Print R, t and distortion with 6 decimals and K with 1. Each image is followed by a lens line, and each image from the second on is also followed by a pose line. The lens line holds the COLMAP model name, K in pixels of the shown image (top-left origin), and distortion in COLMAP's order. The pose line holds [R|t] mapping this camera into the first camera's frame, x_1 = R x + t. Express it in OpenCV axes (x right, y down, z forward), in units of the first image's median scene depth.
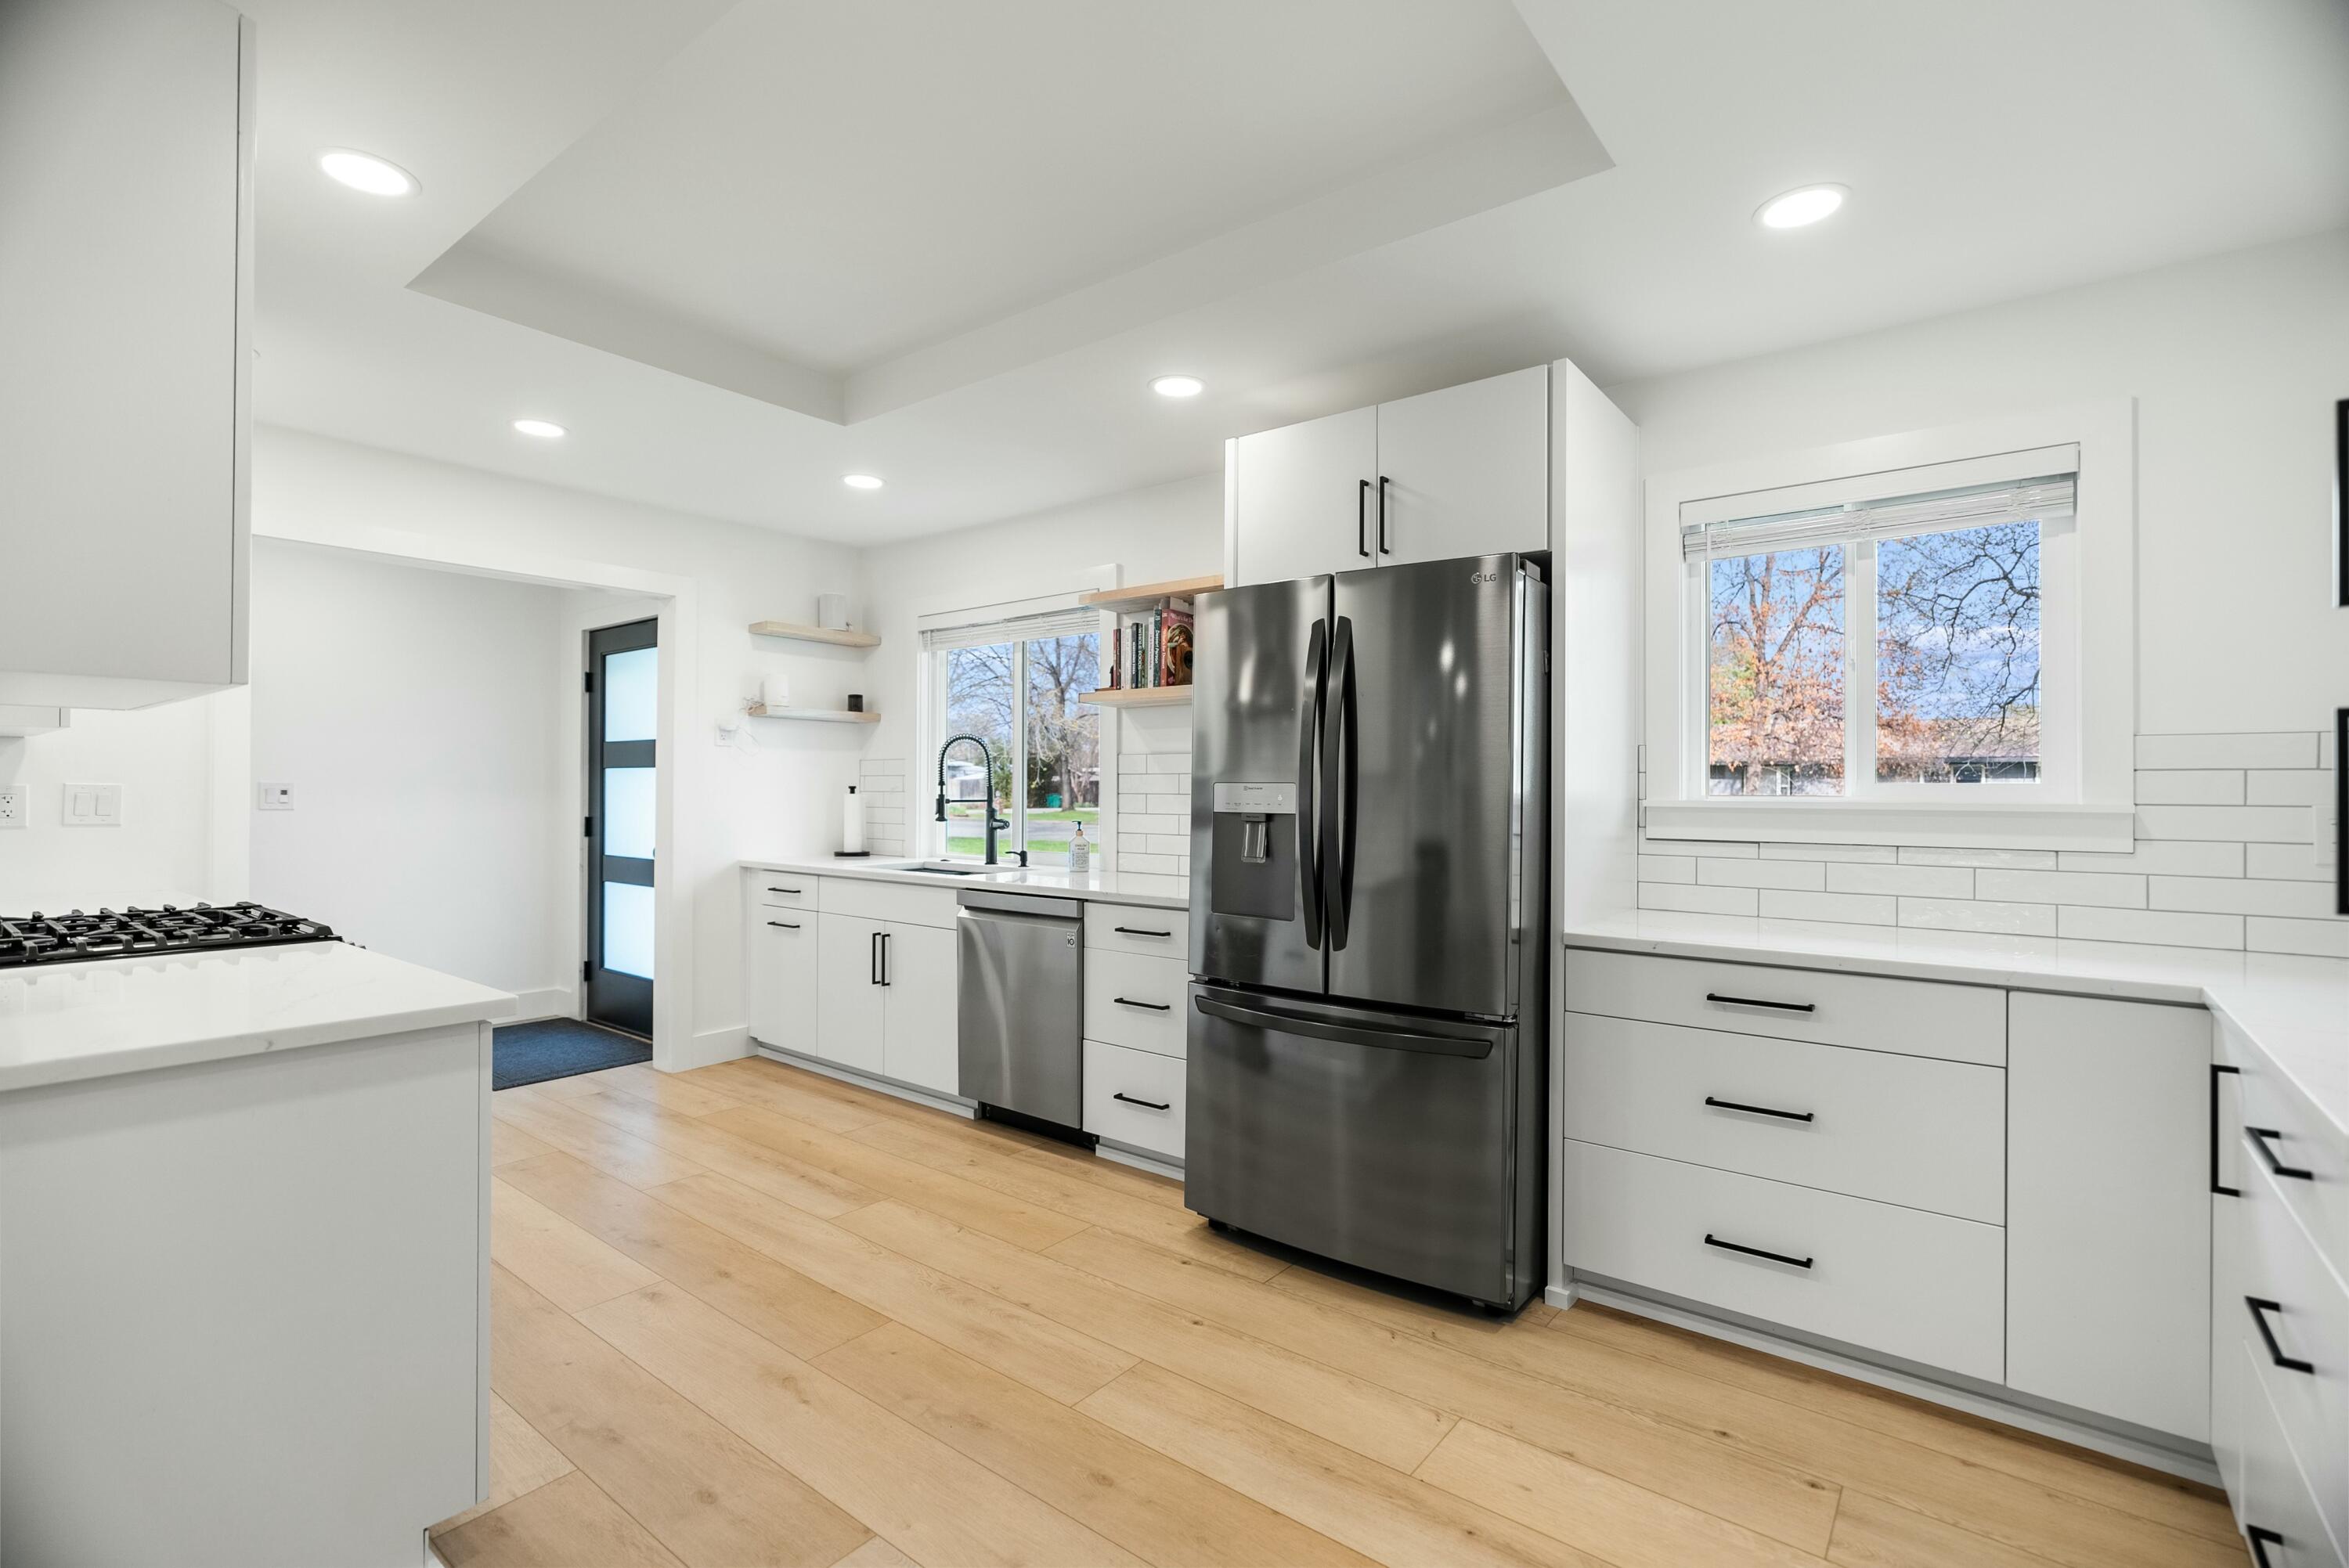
lens RADIAL K [[1072.2, 0, 1151.8], [0, 1072.2, 784.2], [0, 0, 1]] dist [-0.002345, 0.000834]
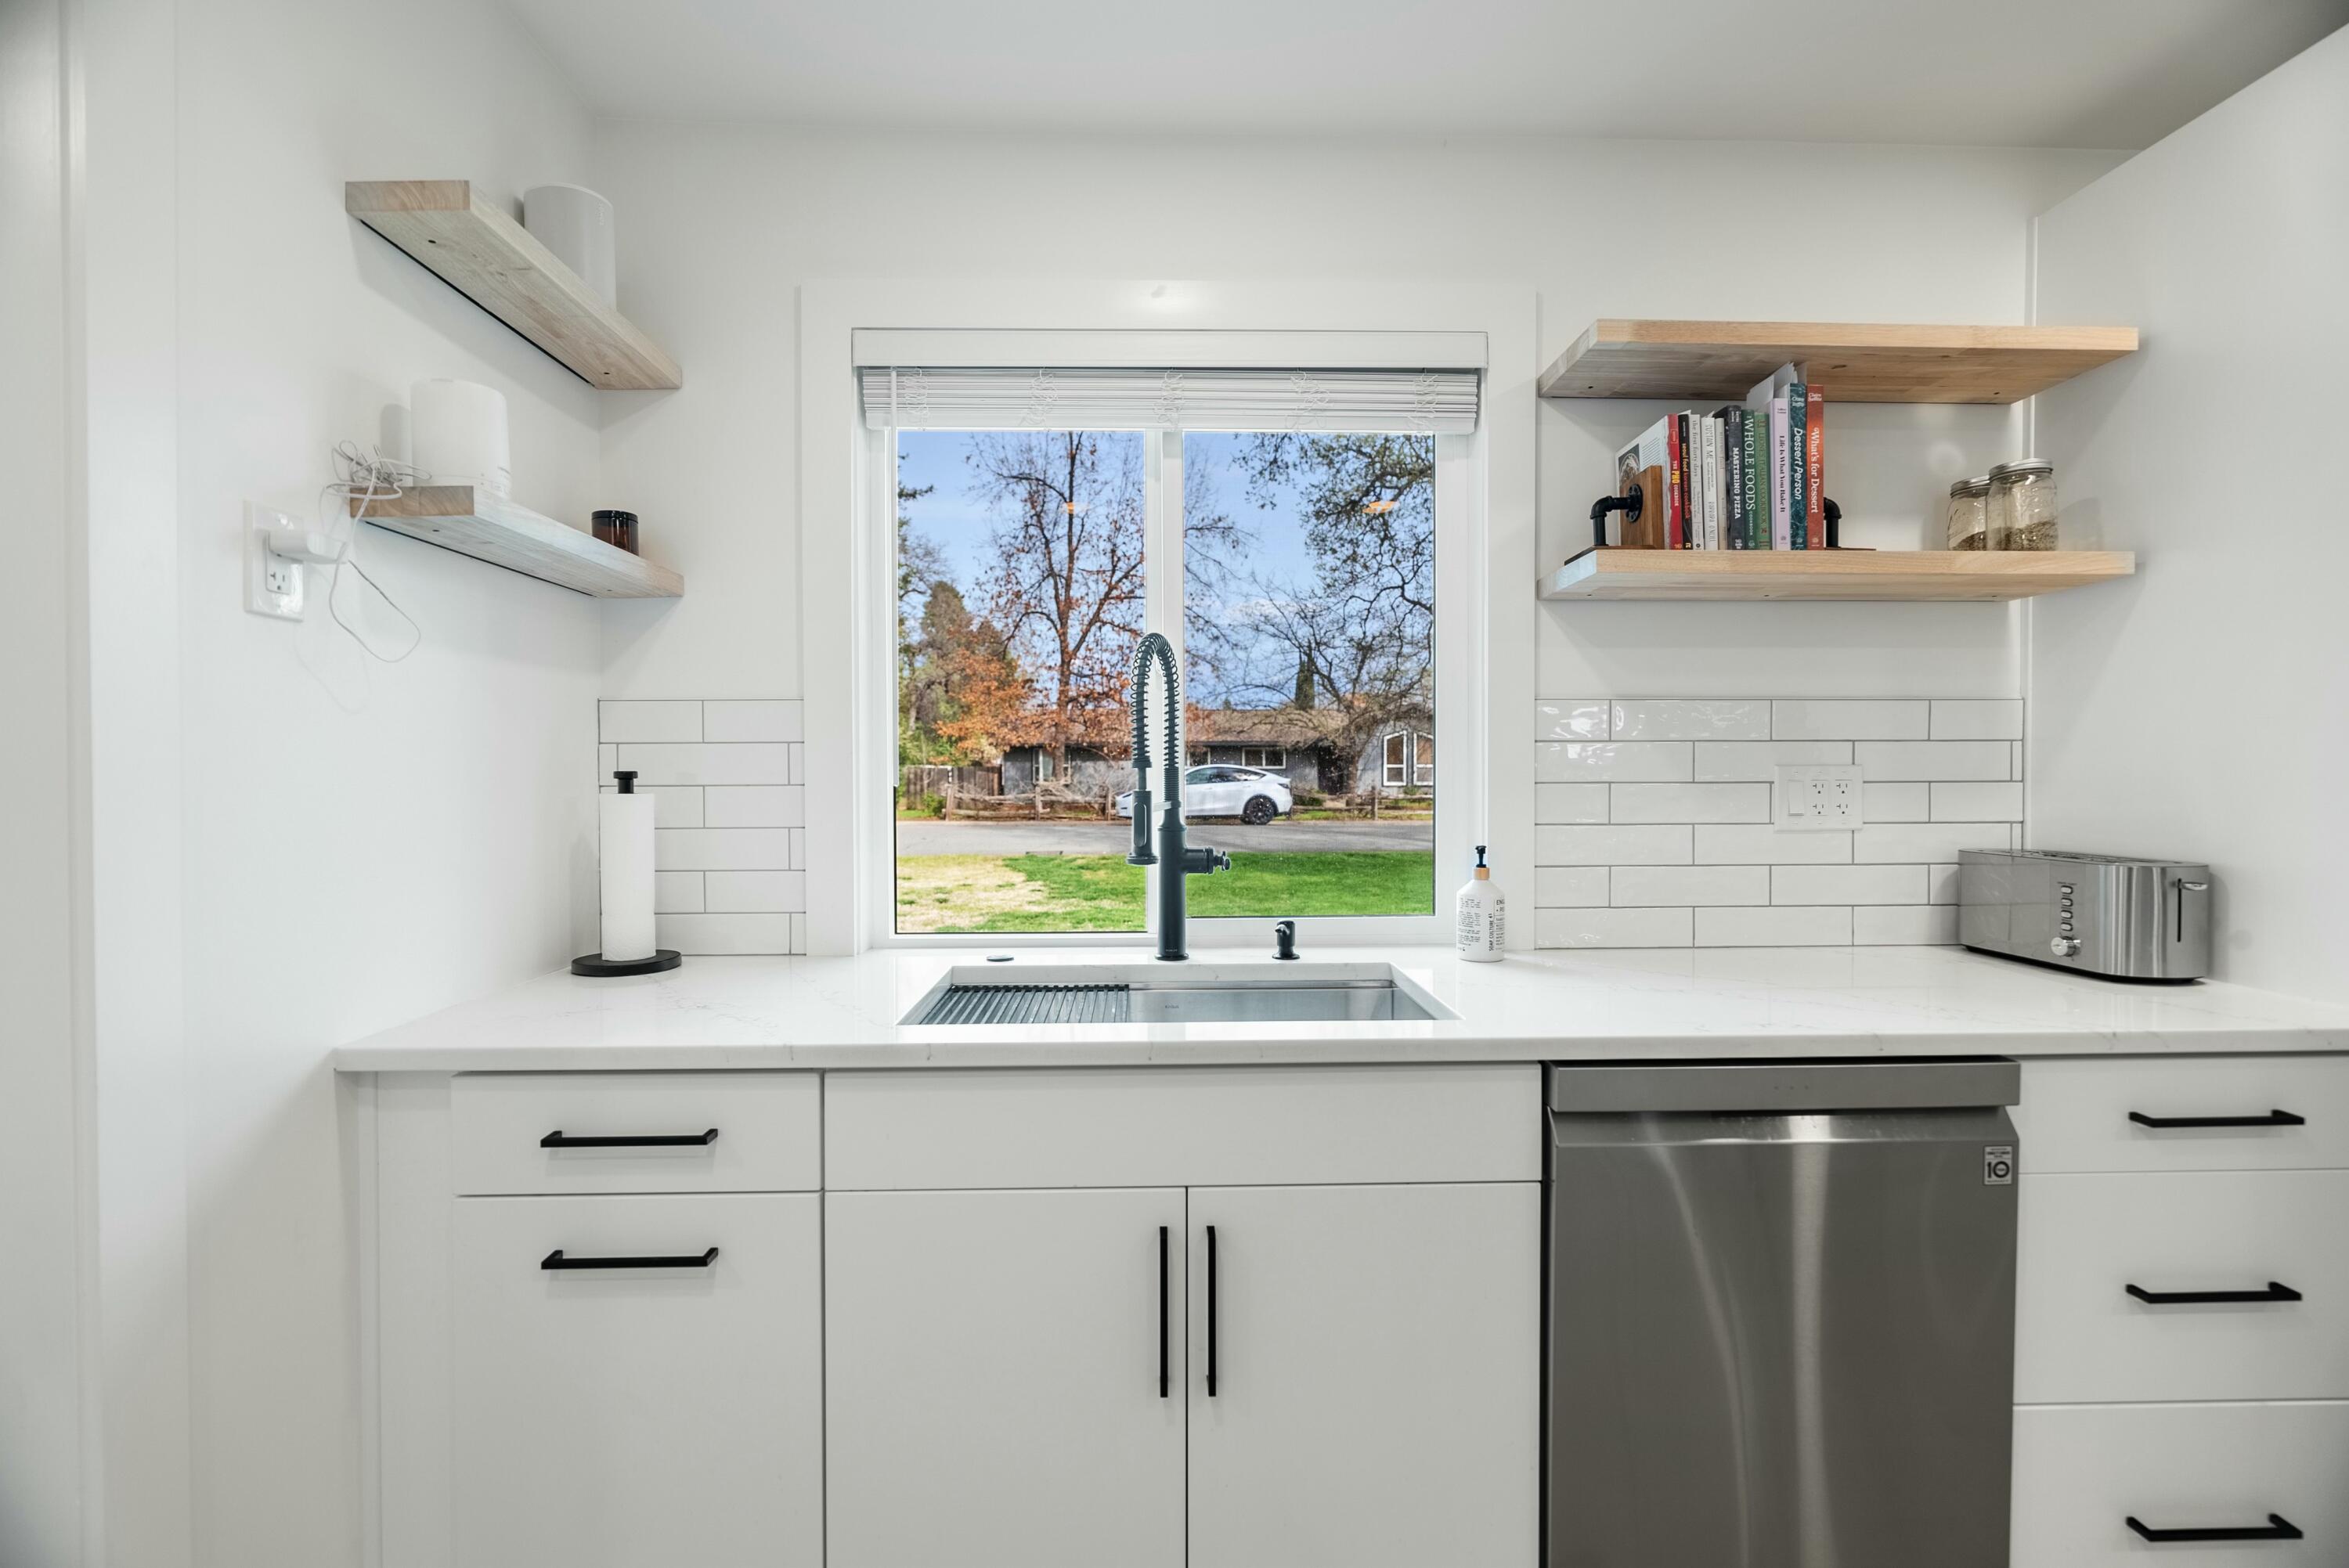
lens RADIAL K [[1072.2, 0, 1169.2], [0, 1072.2, 775.6], [0, 0, 1]] dist [-0.002345, 0.000834]
pose [[0.757966, -0.009905, 0.652219, -0.431363], [0.002695, 0.999924, 0.012053, -0.000378], [-0.652289, -0.007378, 0.757935, 0.712471]]
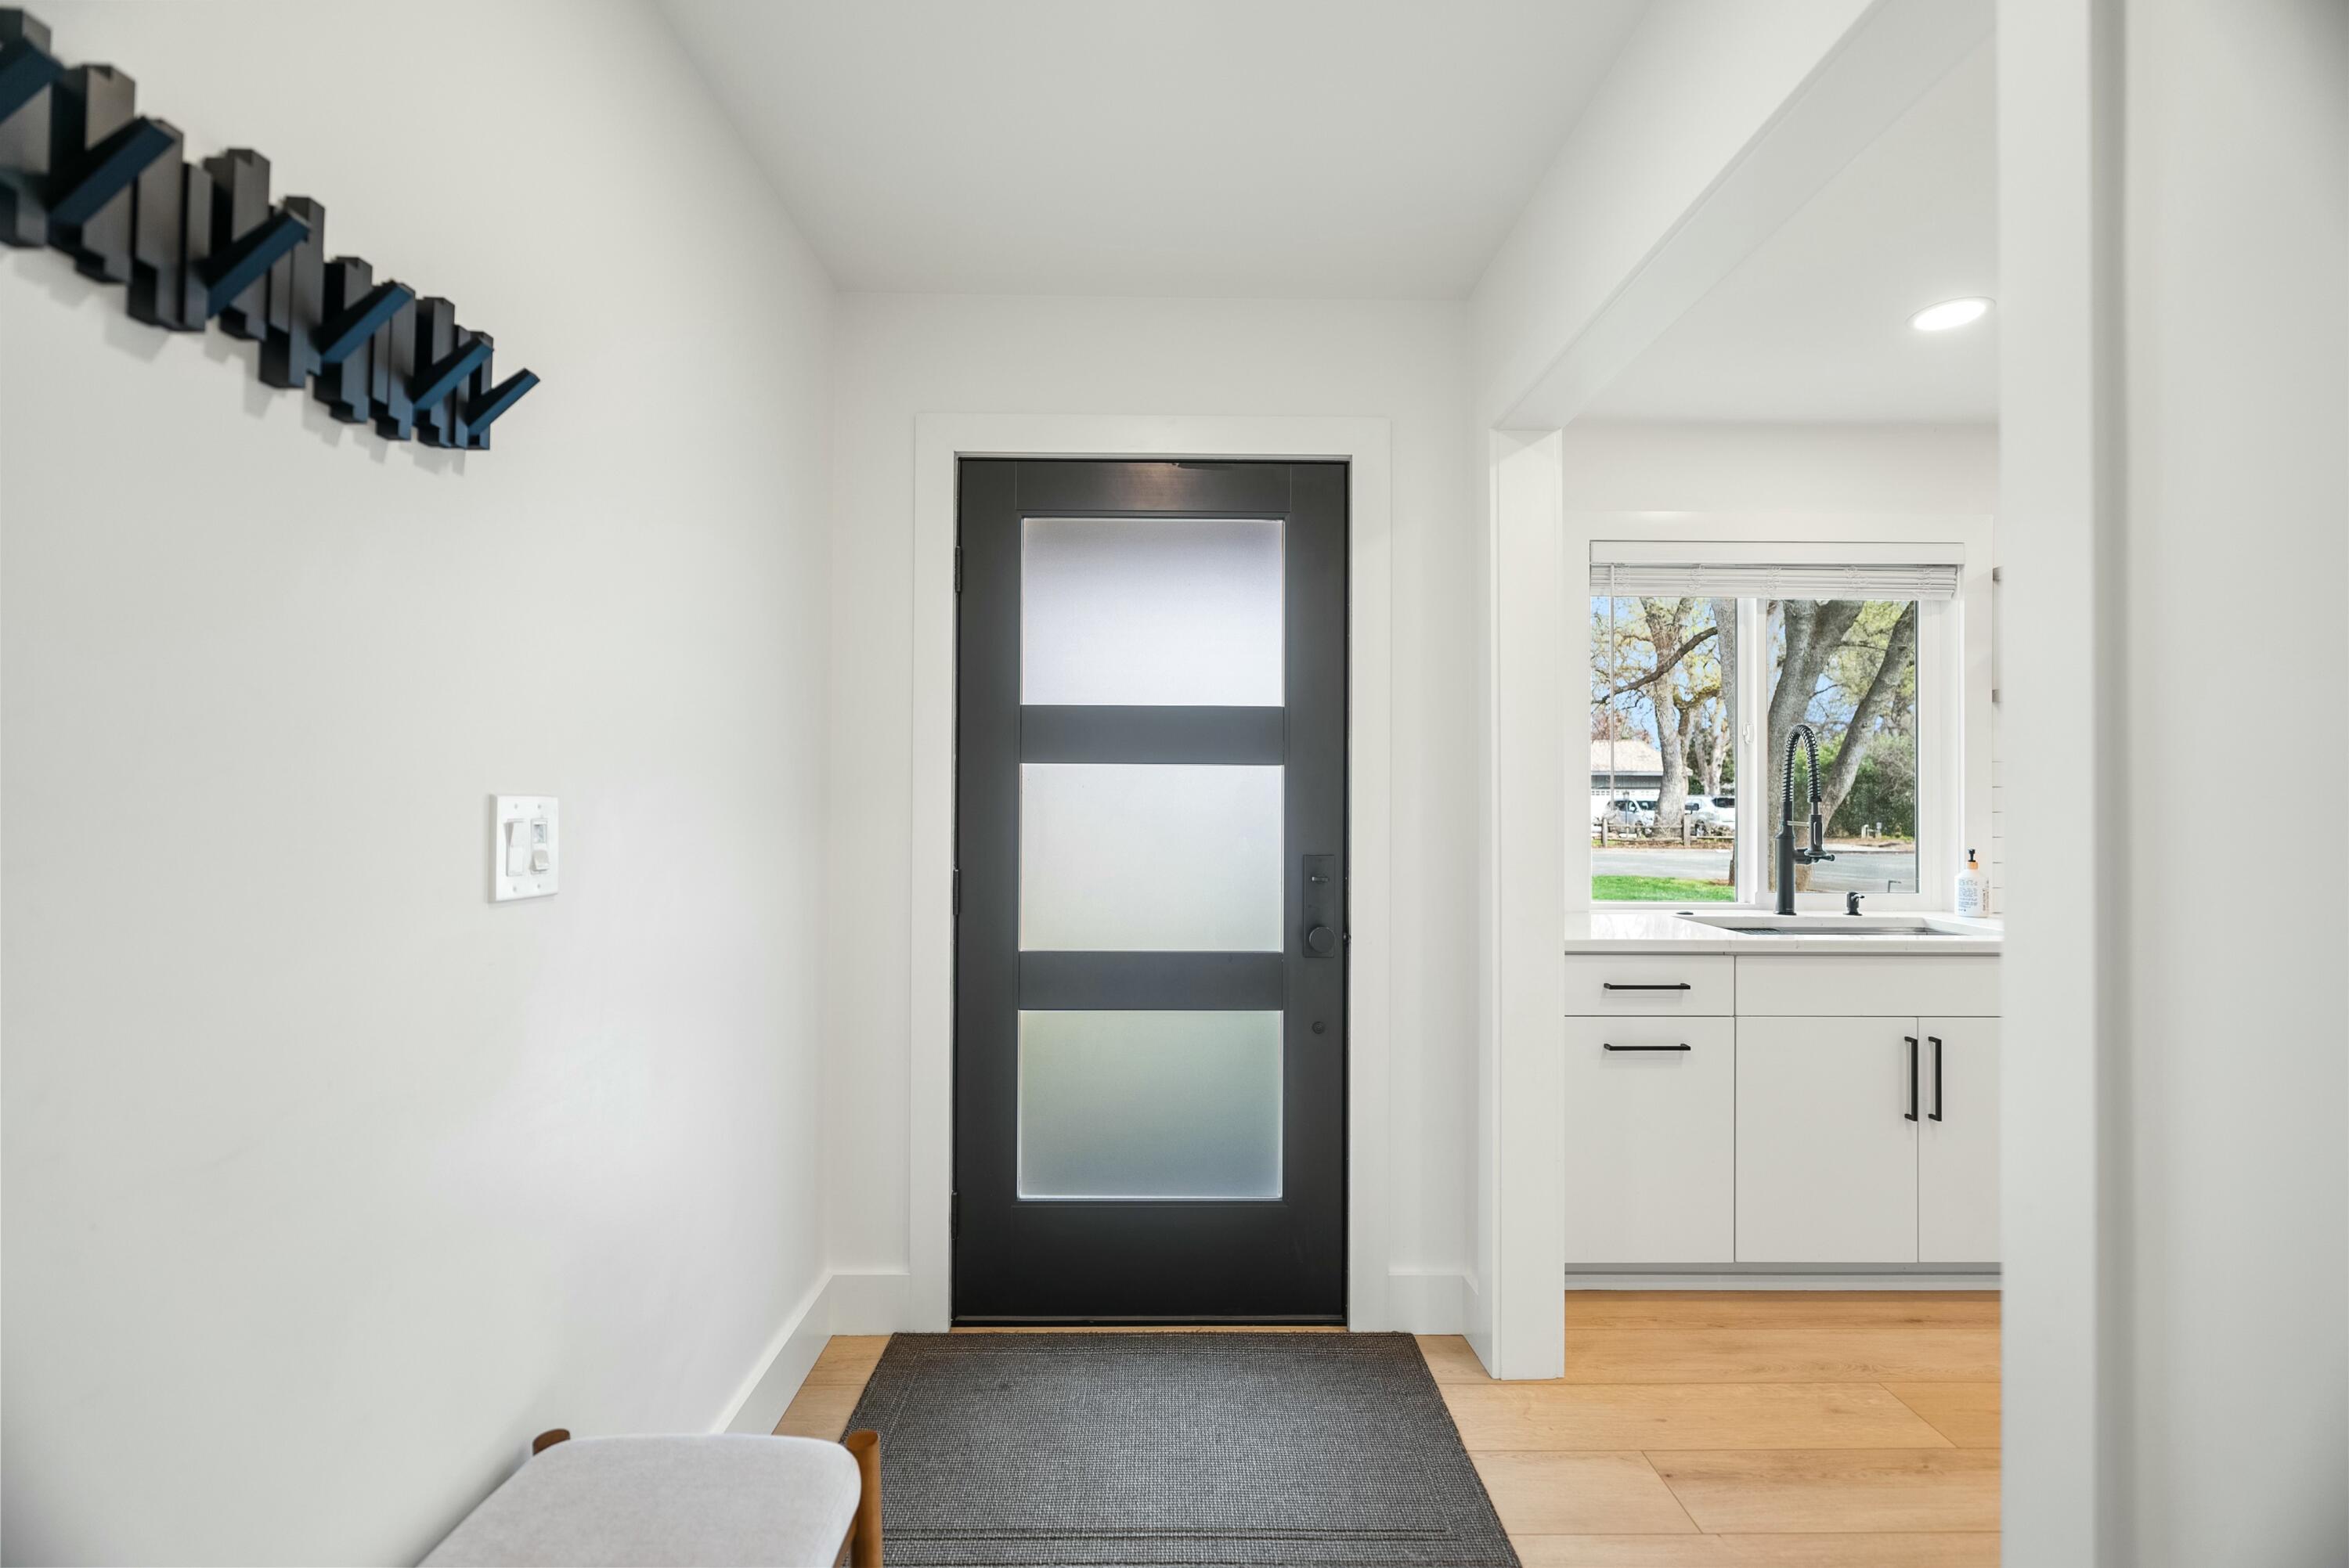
lens RADIAL K [[1072.2, 0, 1152.2], [0, 1072.2, 786.1], [0, 0, 1]] dist [-0.002345, 0.000834]
pose [[0.766558, 0.006487, 0.642142, -0.938232], [-0.003341, 0.999976, -0.006113, -0.003035], [-0.642166, 0.002540, 0.766561, 0.754968]]
